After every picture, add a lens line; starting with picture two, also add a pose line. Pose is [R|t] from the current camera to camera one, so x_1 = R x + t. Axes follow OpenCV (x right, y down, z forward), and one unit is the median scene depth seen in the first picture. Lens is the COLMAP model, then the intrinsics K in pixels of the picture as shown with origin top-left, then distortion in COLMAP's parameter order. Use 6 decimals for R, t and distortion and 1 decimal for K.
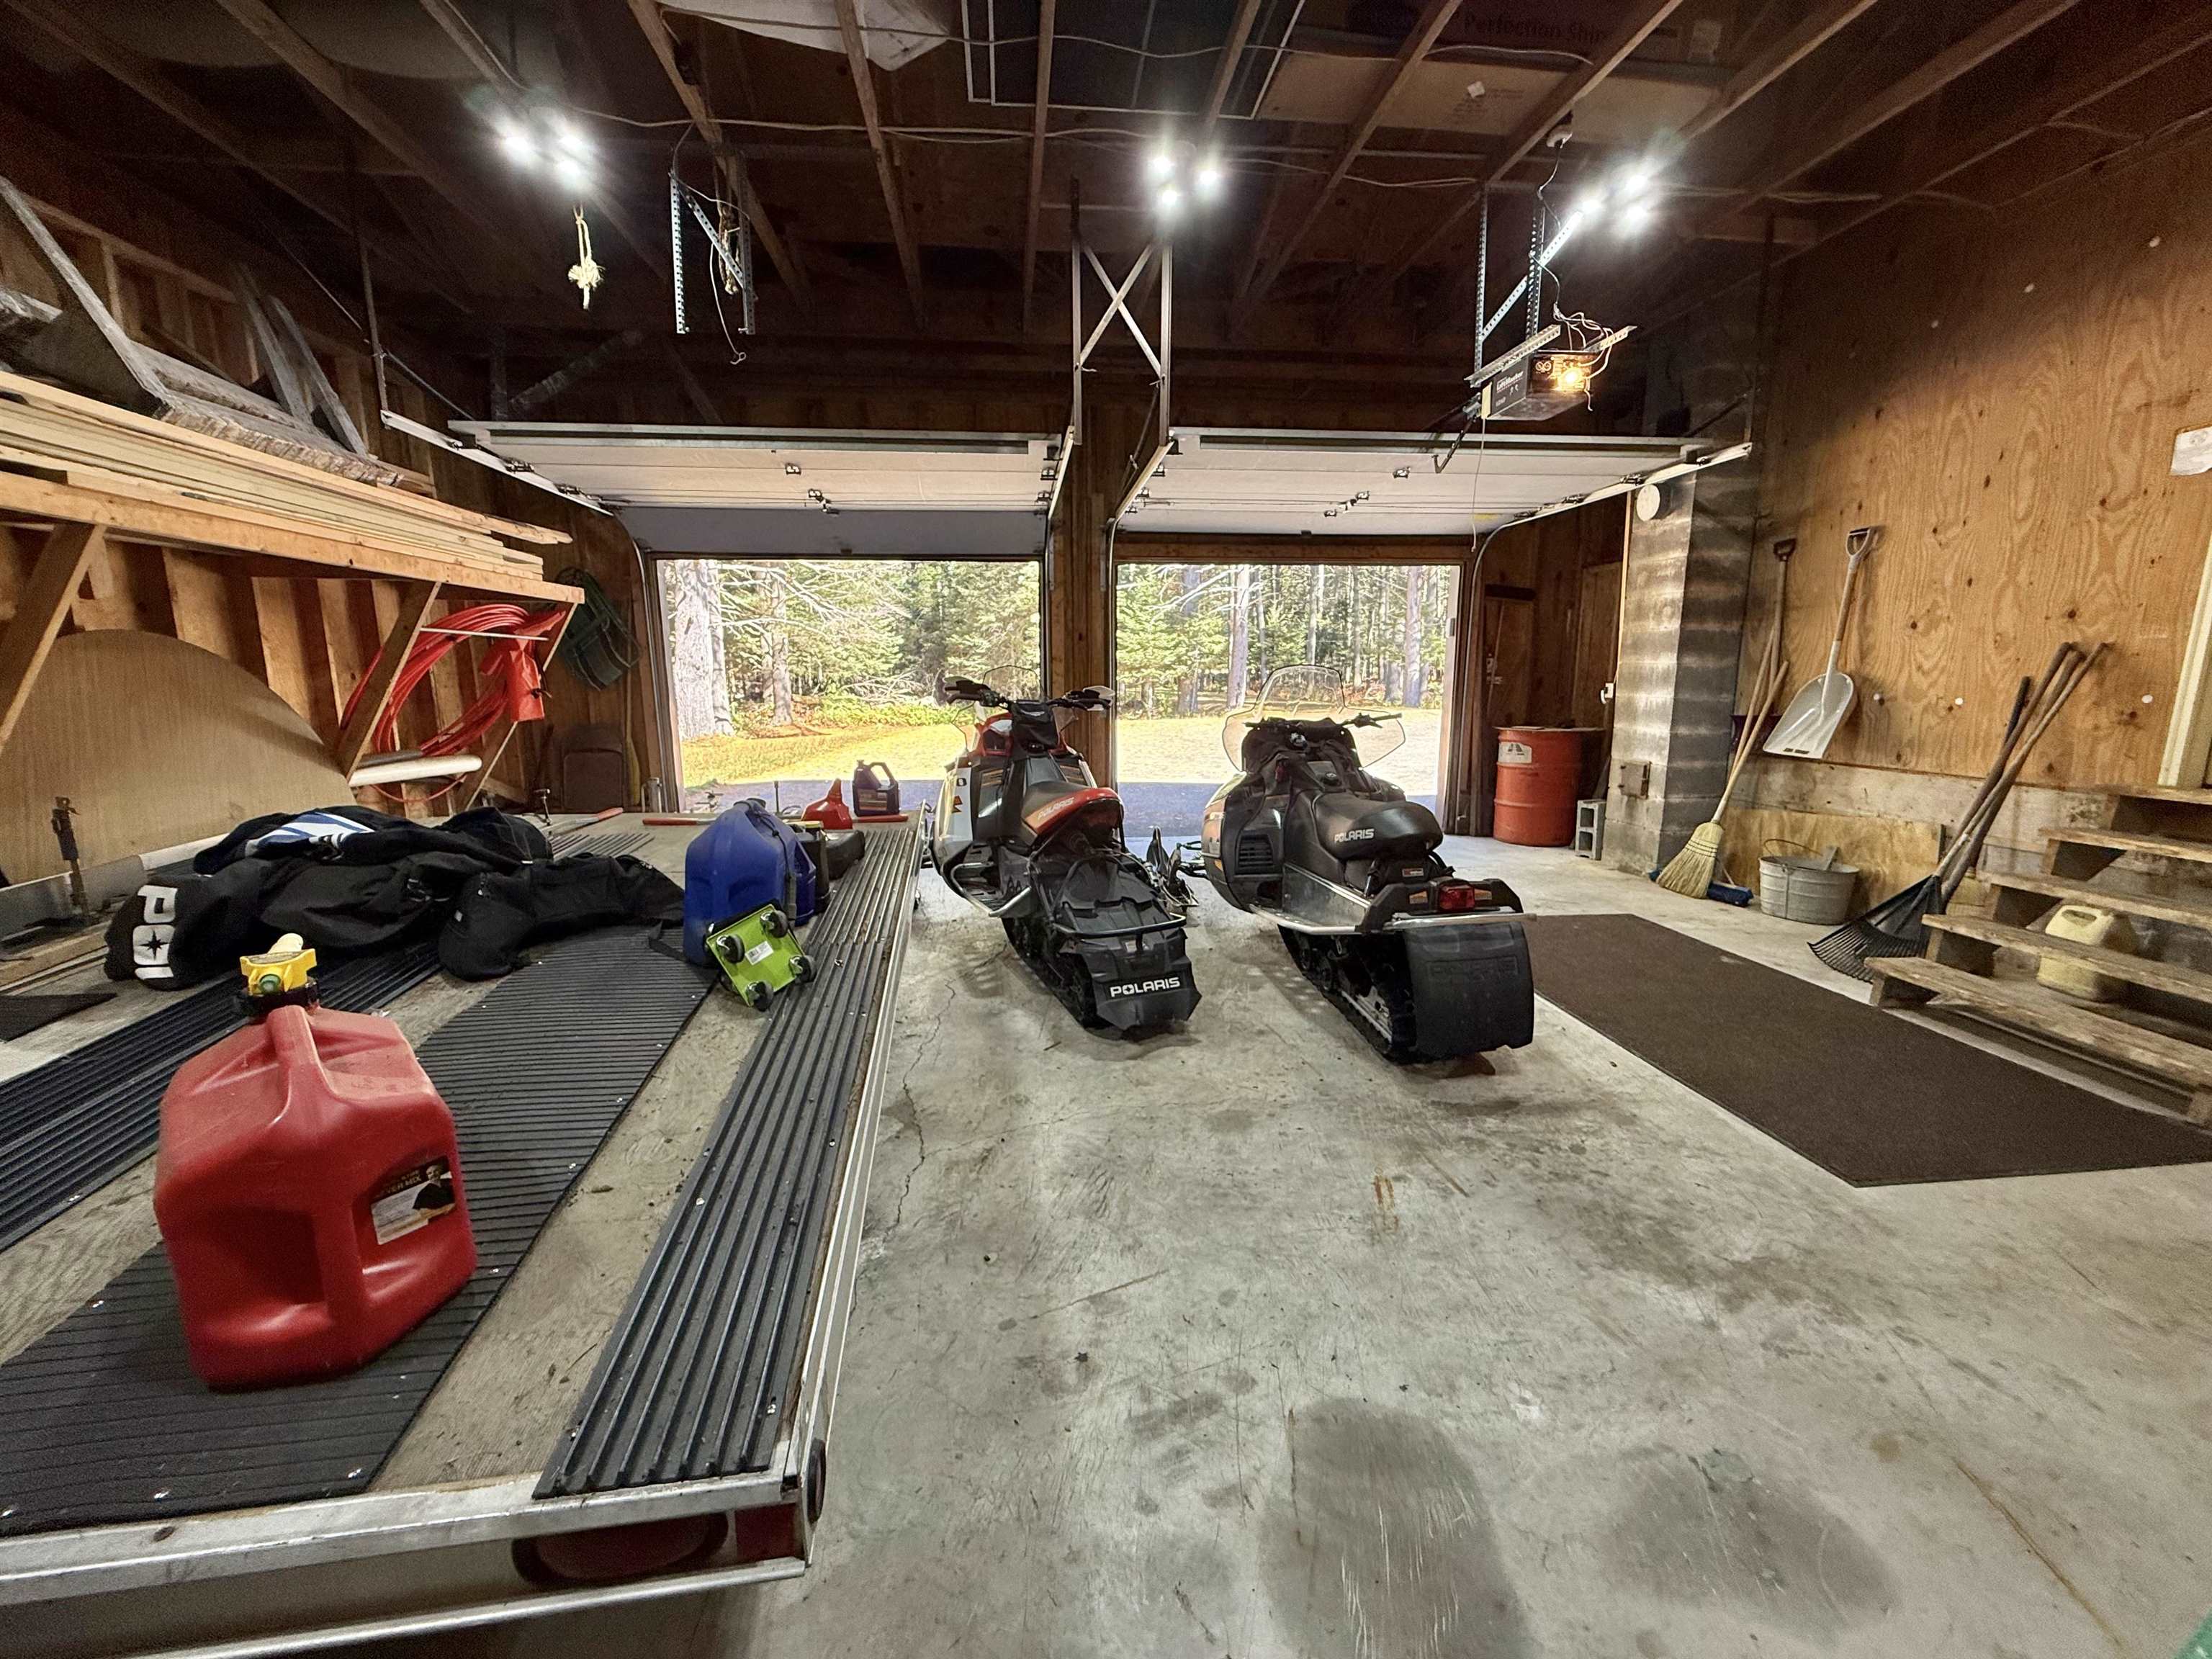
lens RADIAL K [[880.3, 0, 1103.4], [0, 880.3, 827.0], [0, 0, 1]] dist [-0.001784, 0.000654]
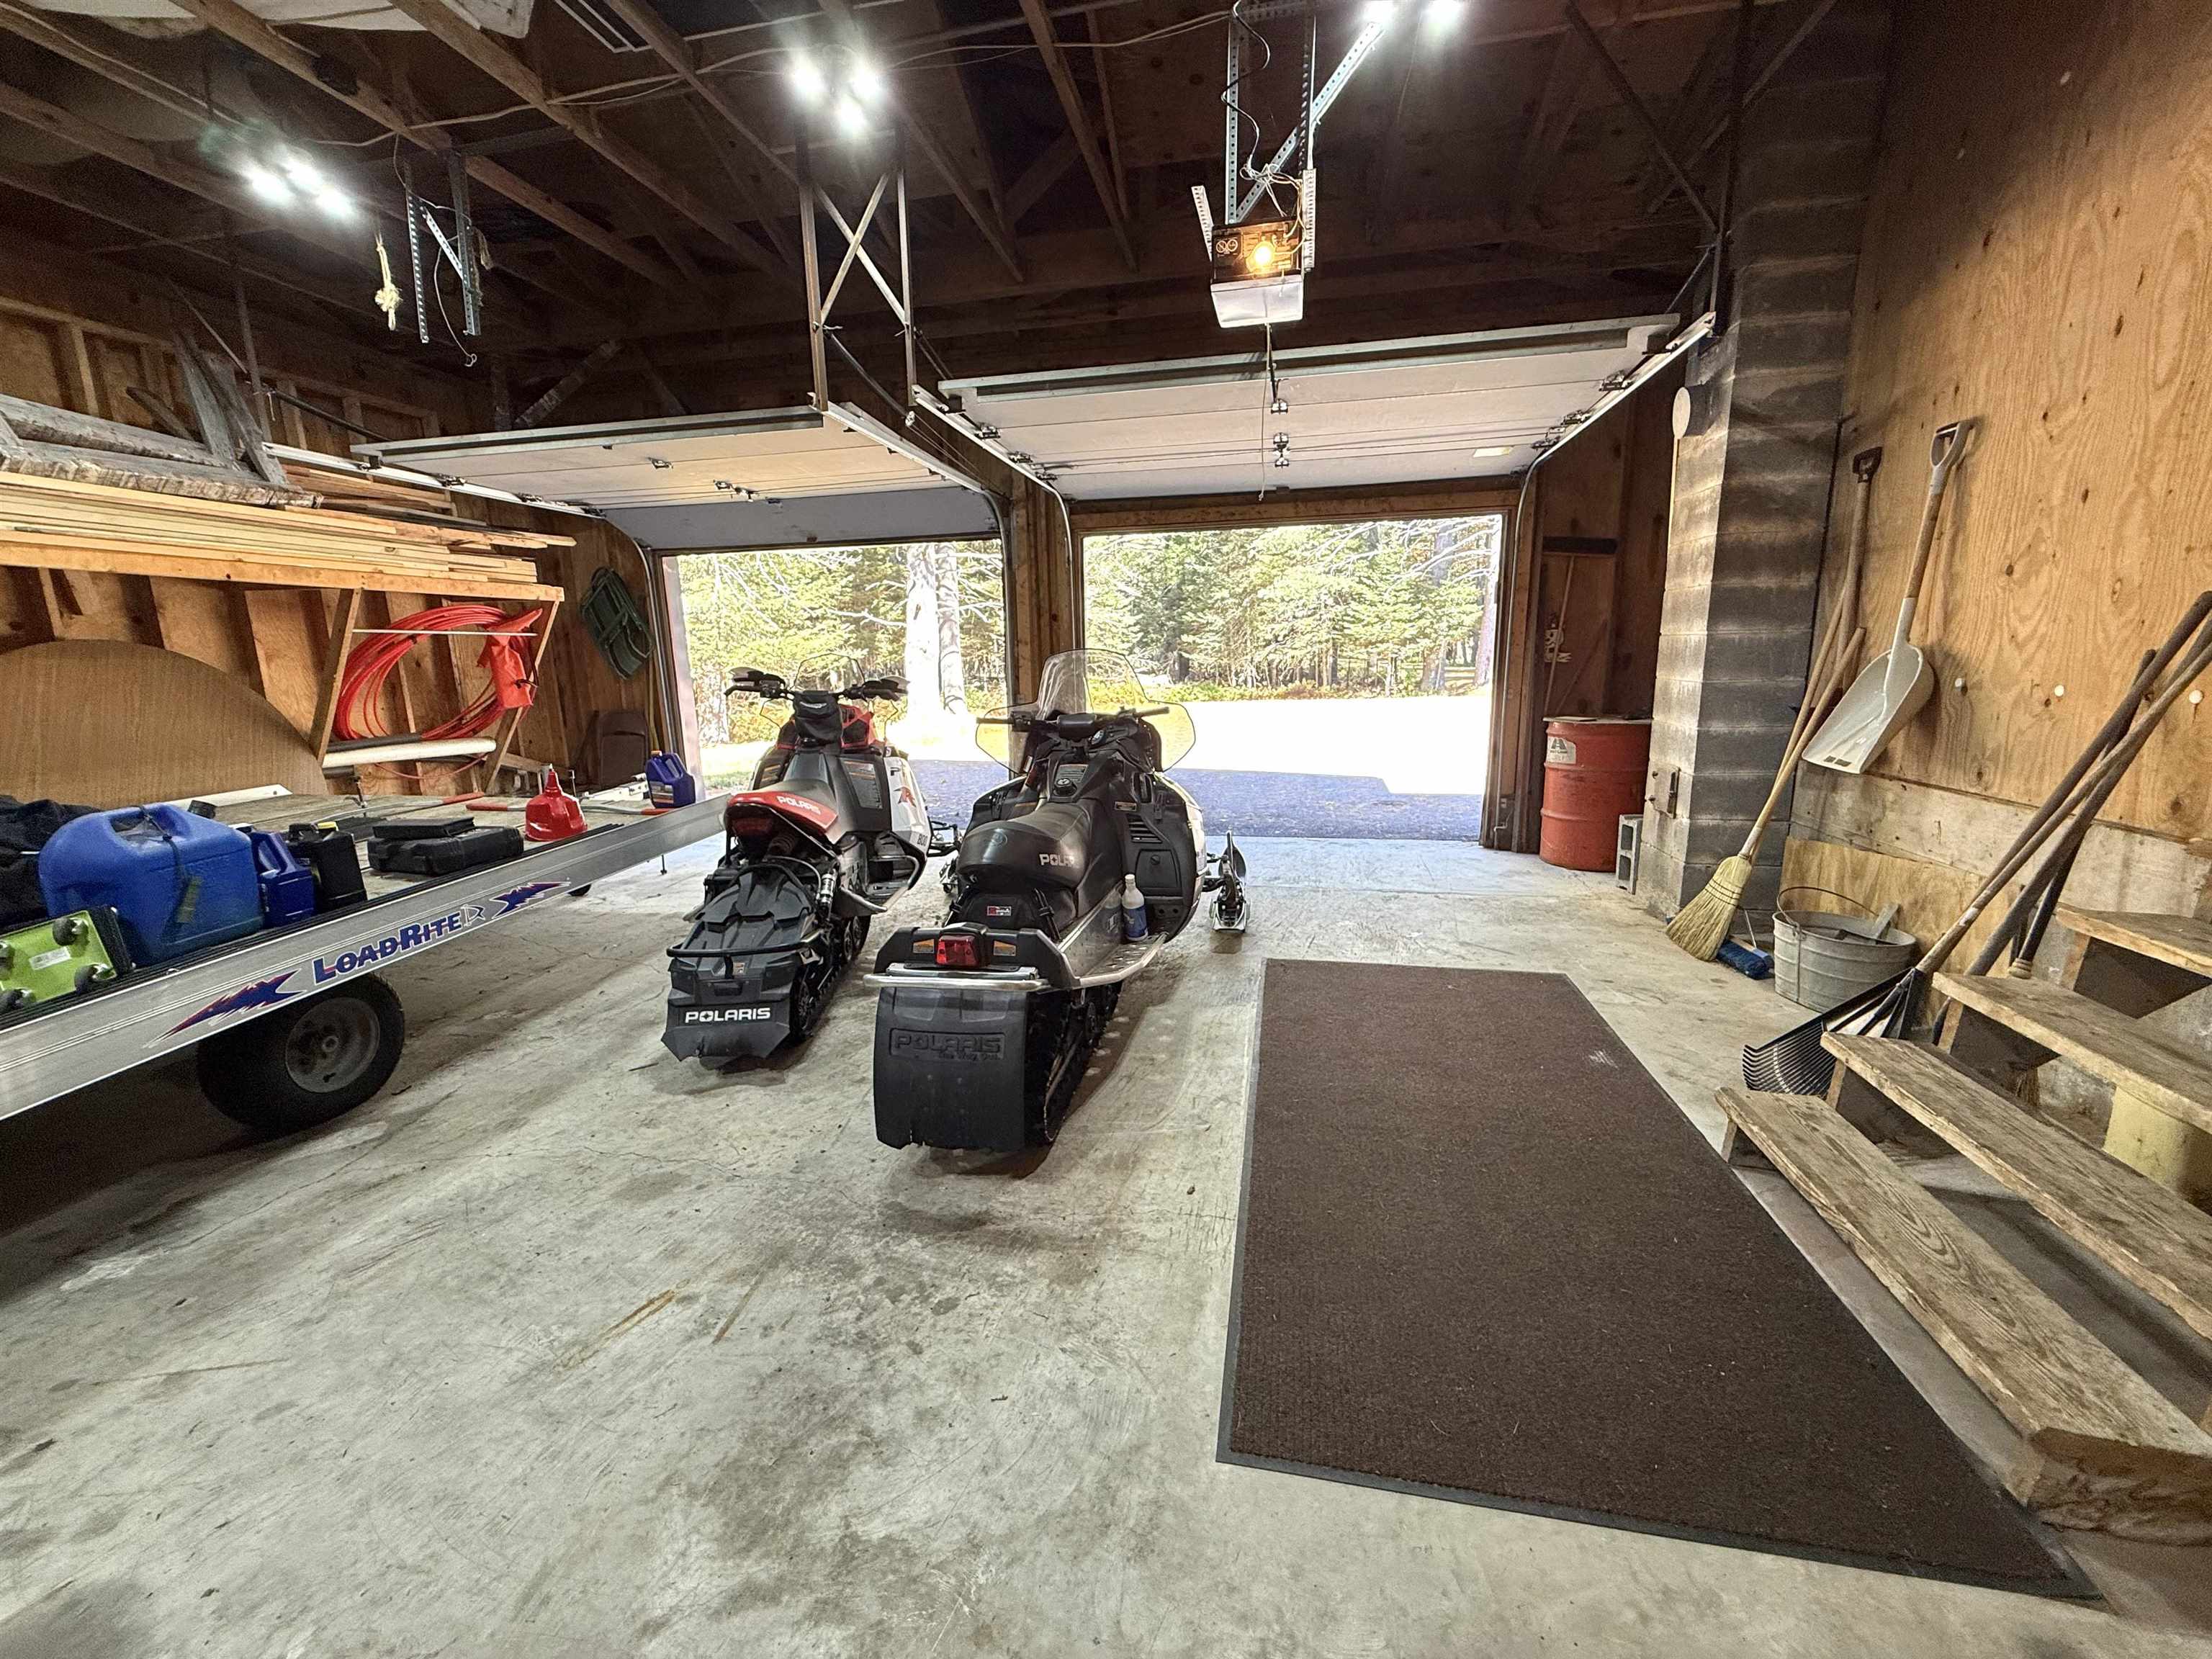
lens RADIAL K [[880.3, 0, 1106.7], [0, 880.3, 826.7], [0, 0, 1]] dist [-0.001784, 0.000654]
pose [[0.951979, 0.044322, -0.302937, 0.468066], [-0.036587, 0.998844, 0.031165, -0.037027], [0.303969, -0.018585, 0.952501, 0.179097]]
